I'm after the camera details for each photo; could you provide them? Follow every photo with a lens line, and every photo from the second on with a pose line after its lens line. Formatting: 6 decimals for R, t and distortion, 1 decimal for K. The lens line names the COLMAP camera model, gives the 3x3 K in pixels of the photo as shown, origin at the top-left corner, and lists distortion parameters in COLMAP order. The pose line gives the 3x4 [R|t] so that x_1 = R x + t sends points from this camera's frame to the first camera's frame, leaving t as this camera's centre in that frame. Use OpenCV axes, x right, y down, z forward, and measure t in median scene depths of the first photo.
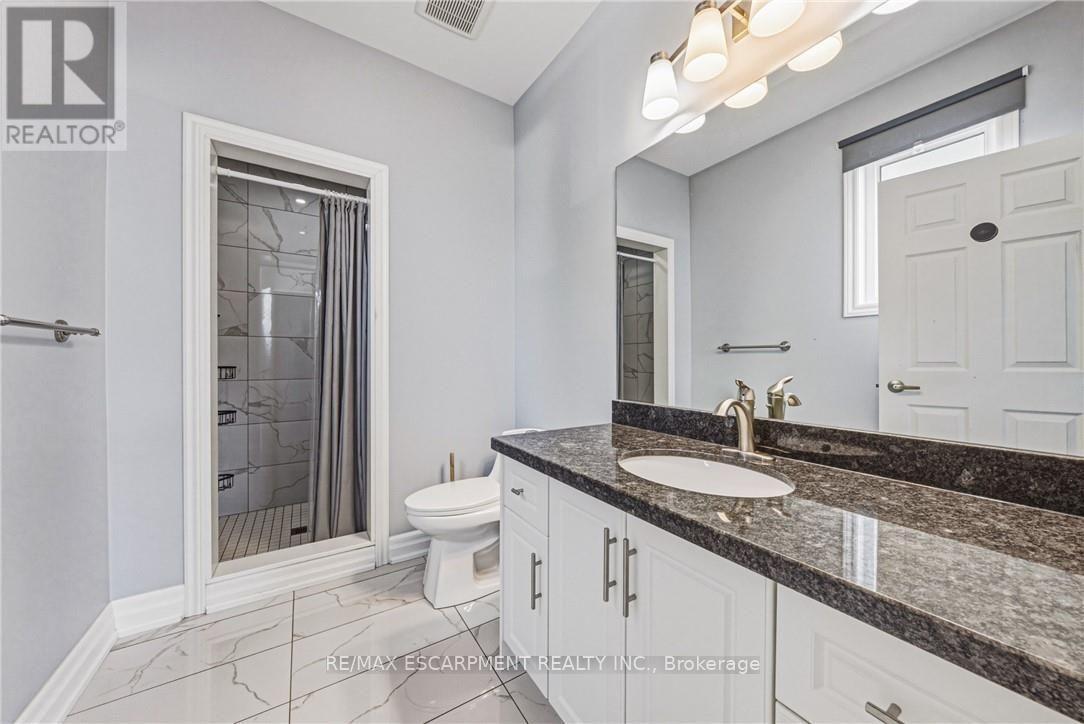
lens RADIAL K [[376.6, 0, 547.2], [0, 376.6, 361.1], [0, 0, 1]] dist [-0.000026, -0.000021]
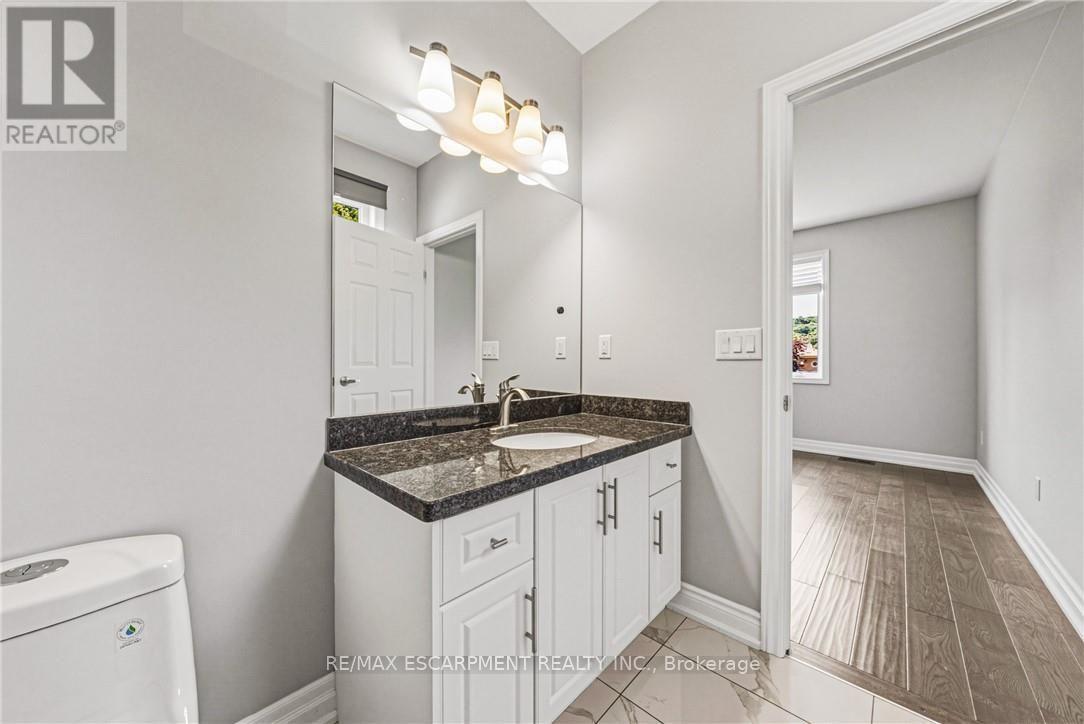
lens RADIAL K [[376.6, 0, 547.2], [0, 376.6, 361.1], [0, 0, 1]] dist [-0.000026, -0.000021]
pose [[-0.245226, 0.001177, 0.969465, -0.891638], [-0.000128, 0.999999, -0.001247, -0.001095], [-0.969466, -0.000430, -0.245226, 1.215731]]
